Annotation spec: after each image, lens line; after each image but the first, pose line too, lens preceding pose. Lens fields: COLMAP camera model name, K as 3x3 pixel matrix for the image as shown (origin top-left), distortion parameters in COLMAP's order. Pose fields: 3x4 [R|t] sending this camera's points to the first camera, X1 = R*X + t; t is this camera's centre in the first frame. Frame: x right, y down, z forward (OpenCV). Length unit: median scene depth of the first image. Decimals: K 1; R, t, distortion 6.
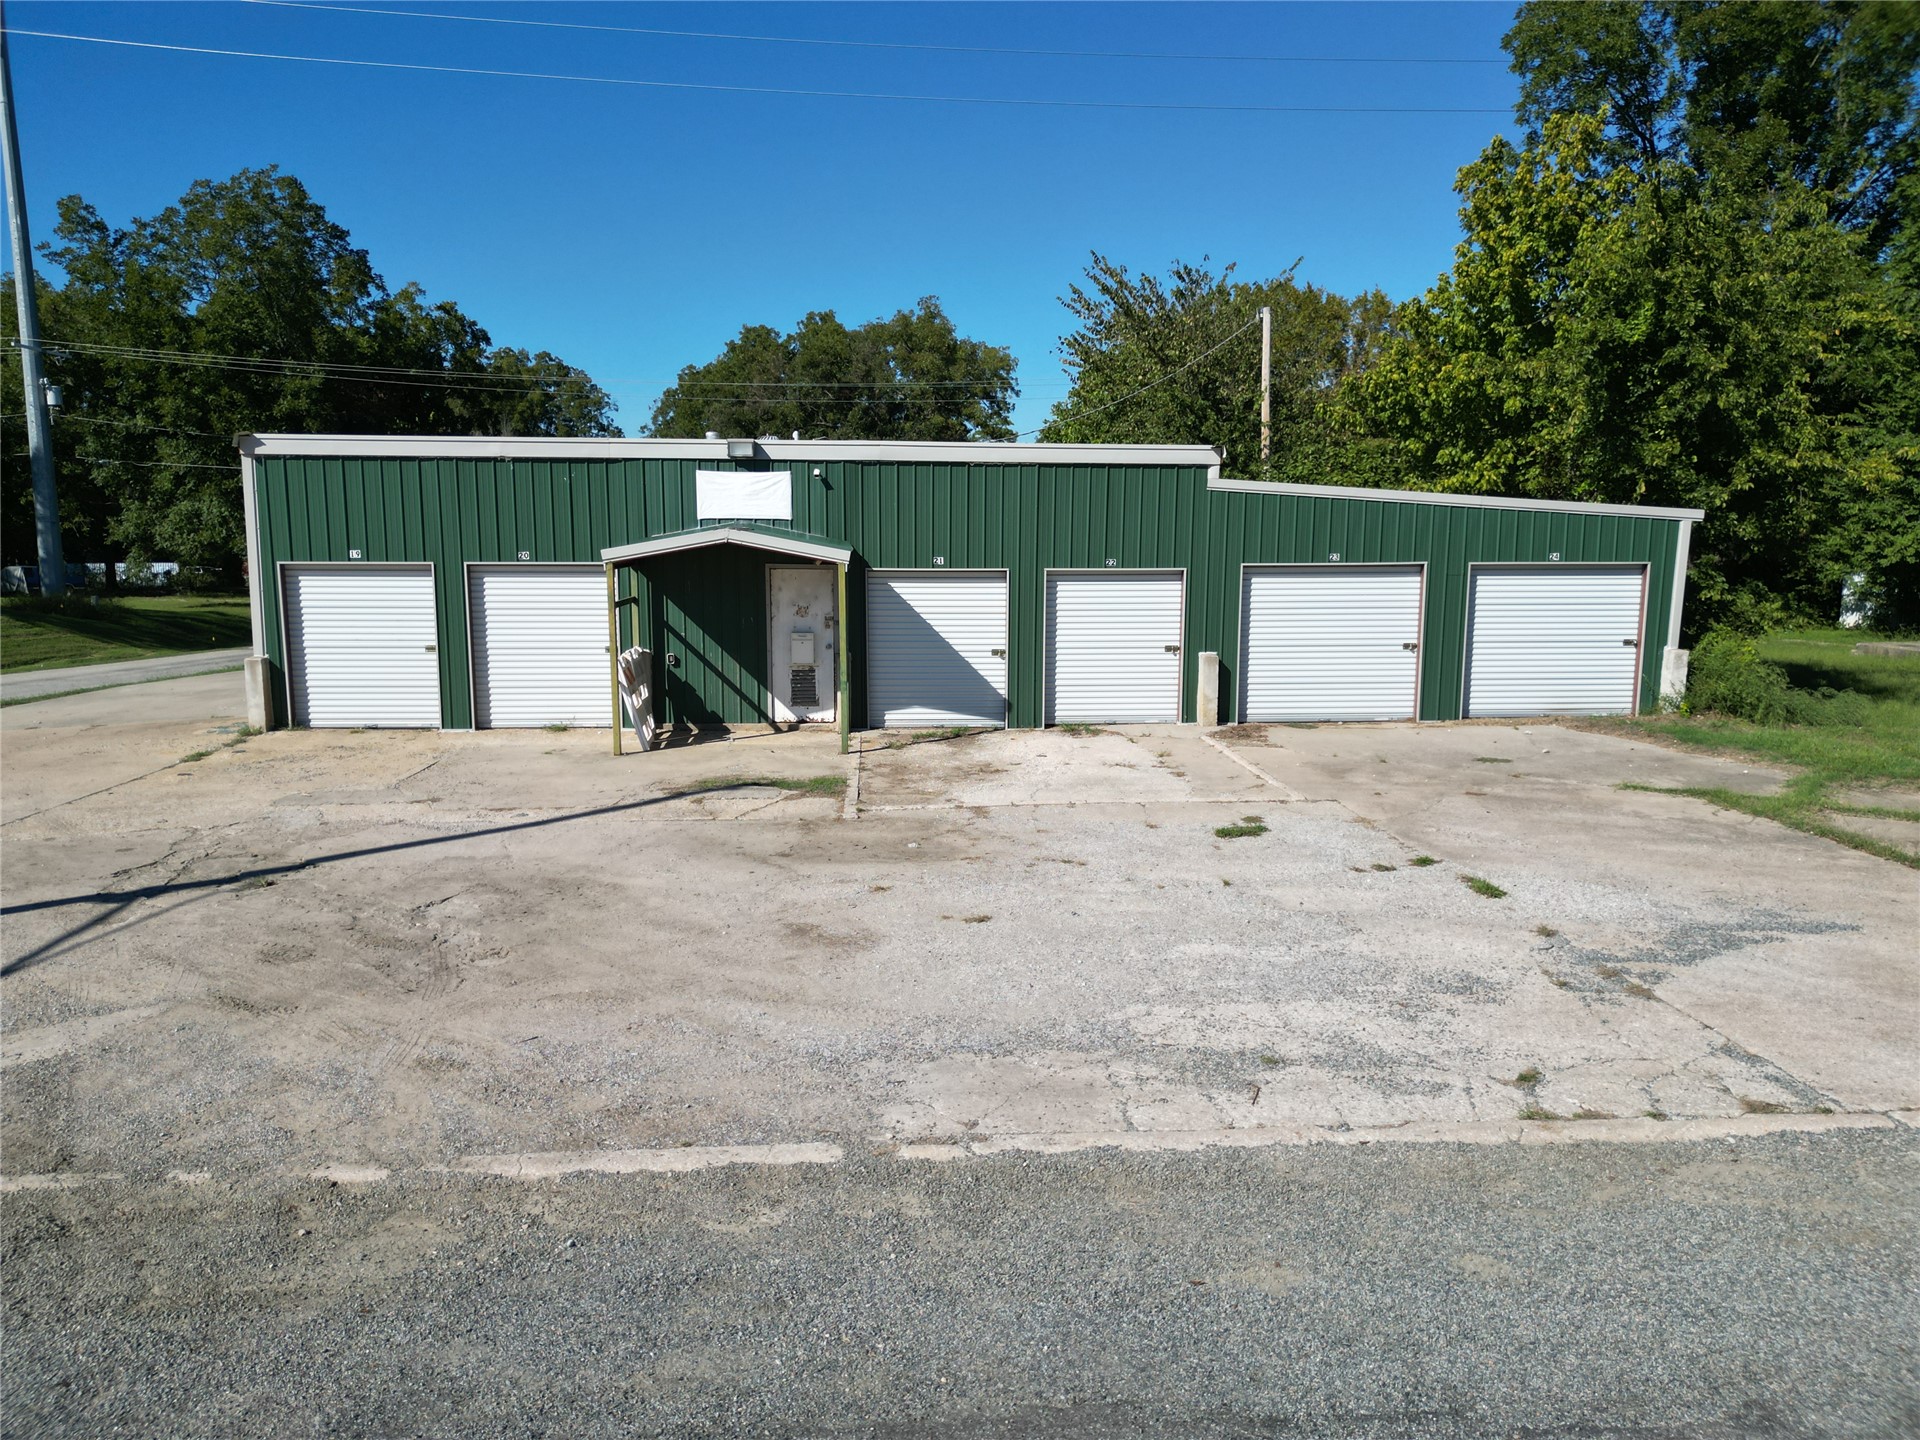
lens RADIAL K [[1344.8, 0, 959.9], [0, 1344.8, 715.8], [0, 0, 1]] dist [0.074016, -0.077141]
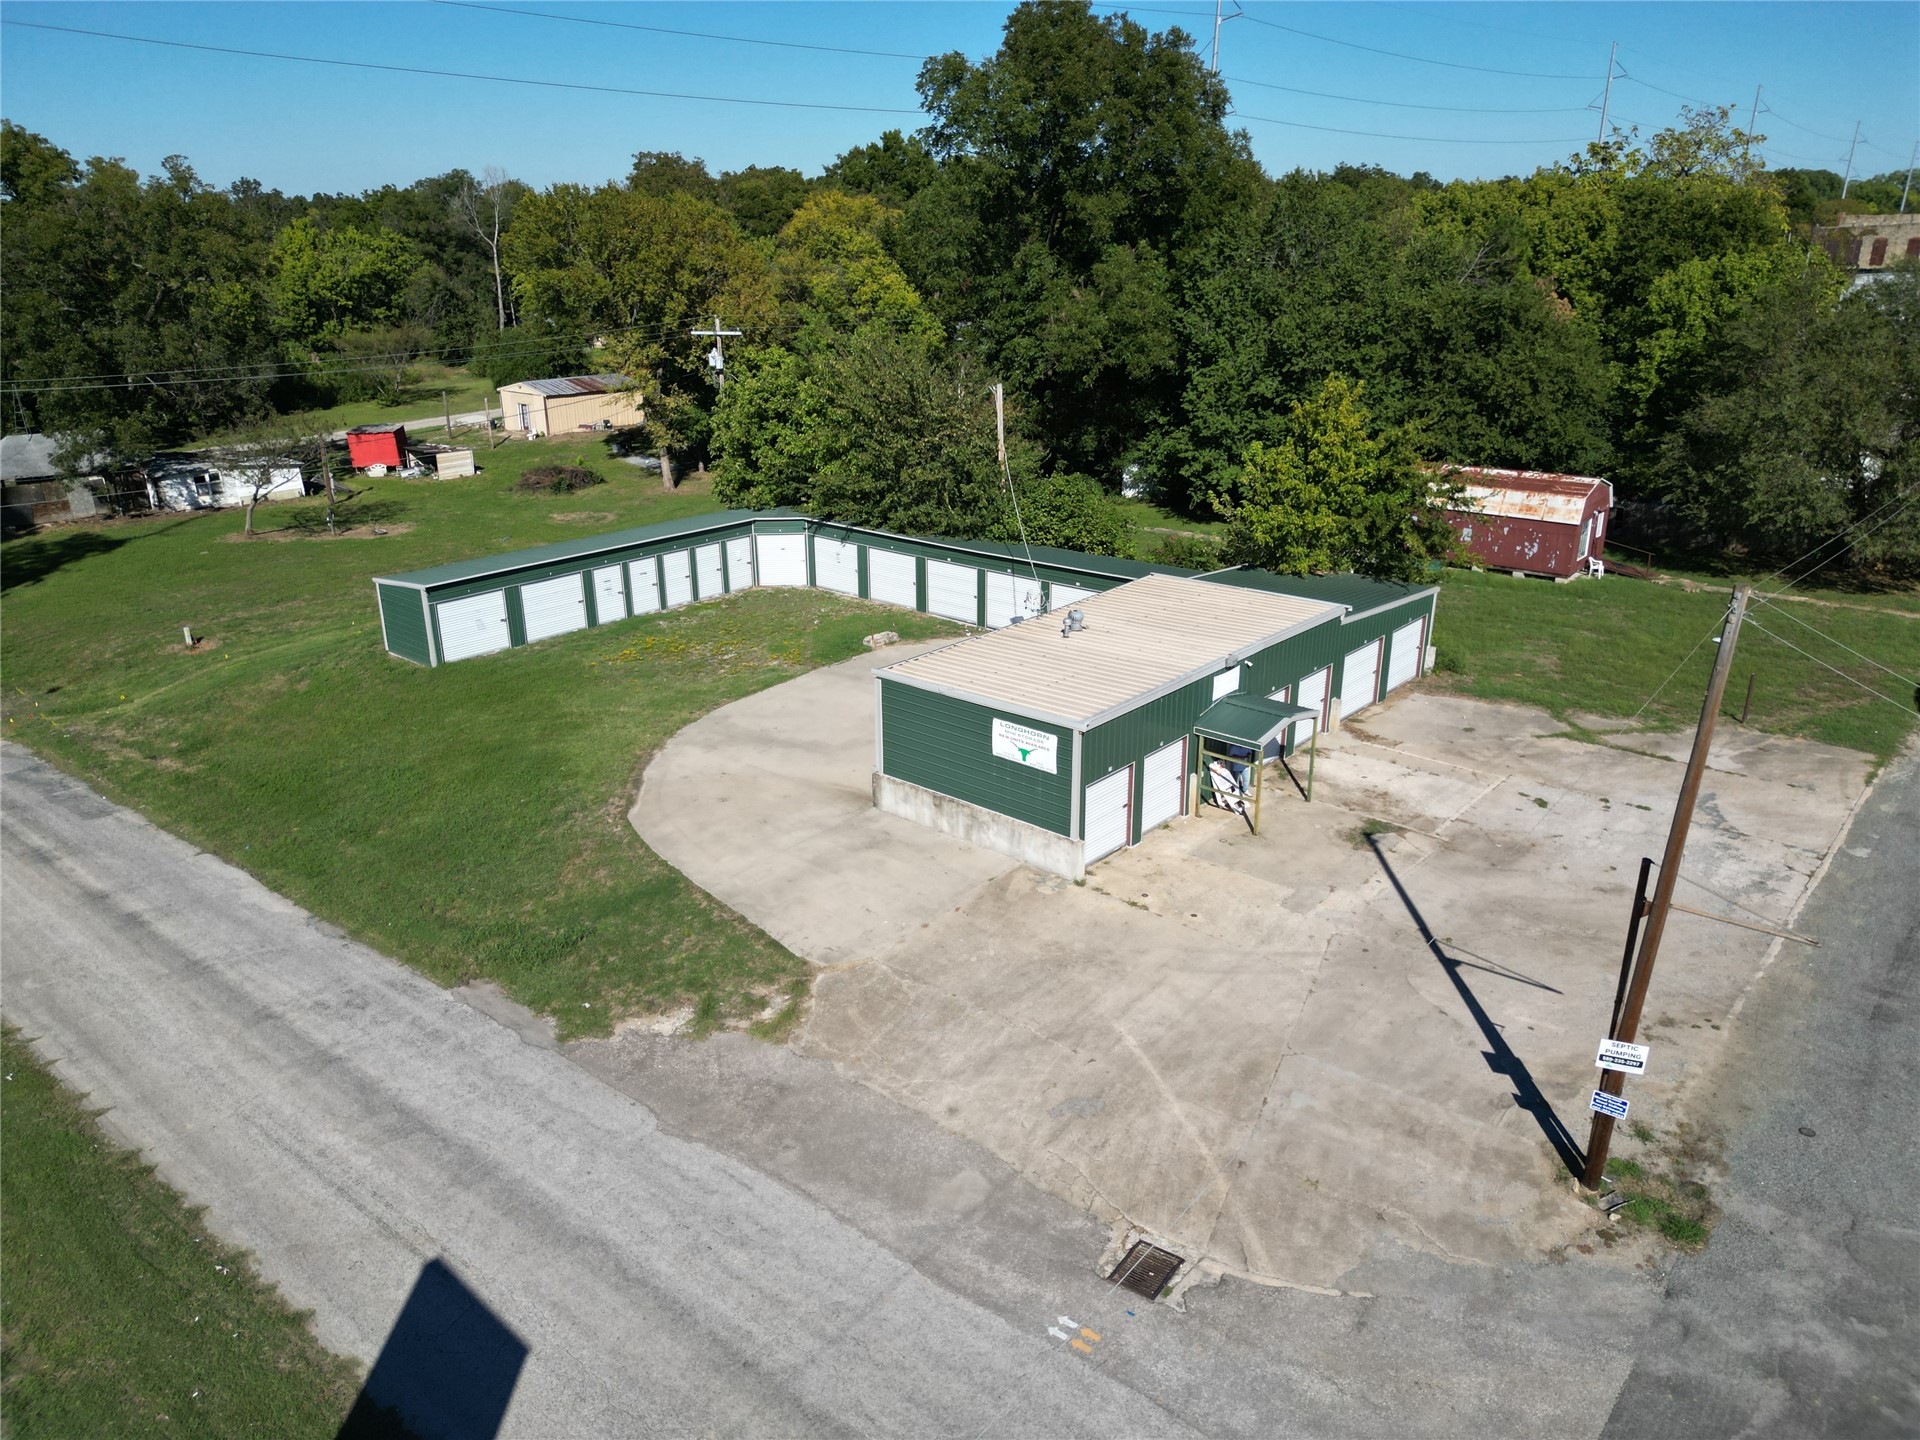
lens RADIAL K [[1344.8, 0, 959.9], [0, 1344.8, 715.8], [0, 0, 1]] dist [0.074016, -0.077141]
pose [[0.706265, -0.247902, 0.663125, -1.652797], [0.105929, 0.963146, 0.247241, -0.611589], [-0.699978, -0.104373, 0.706497, -0.081527]]
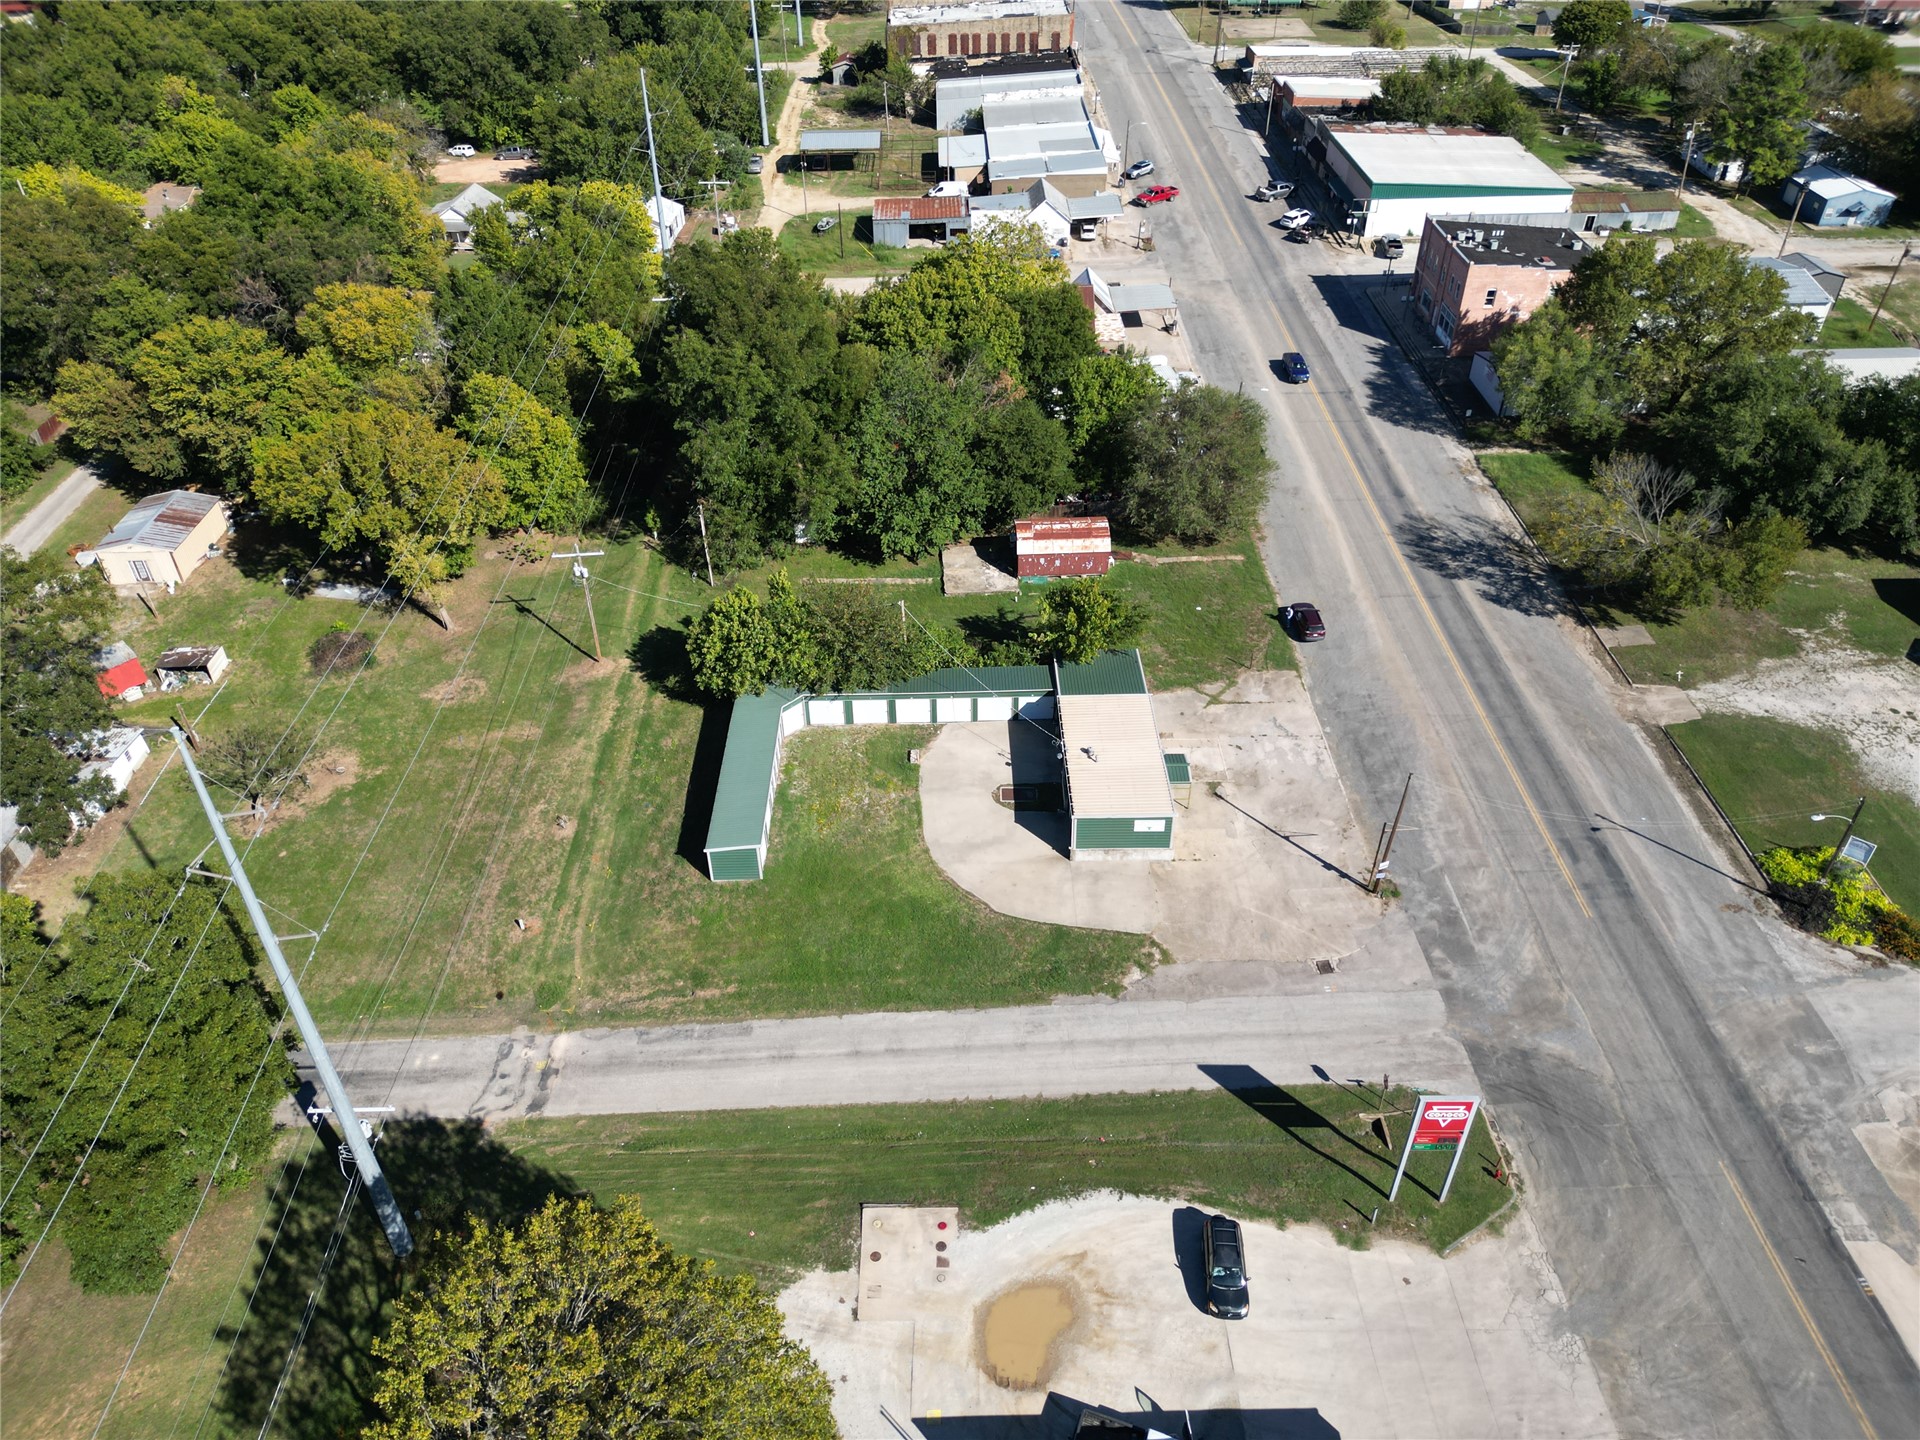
lens RADIAL K [[1338.1, 0, 960.0], [0, 1338.1, 720.0], [0, 0, 1]] dist [0.080344, -0.091705]
pose [[0.059418, -0.611698, 0.788857, -3.917385], [0.151210, 0.786649, 0.598597, -3.266809], [-0.986714, 0.083716, 0.139236, 1.006720]]
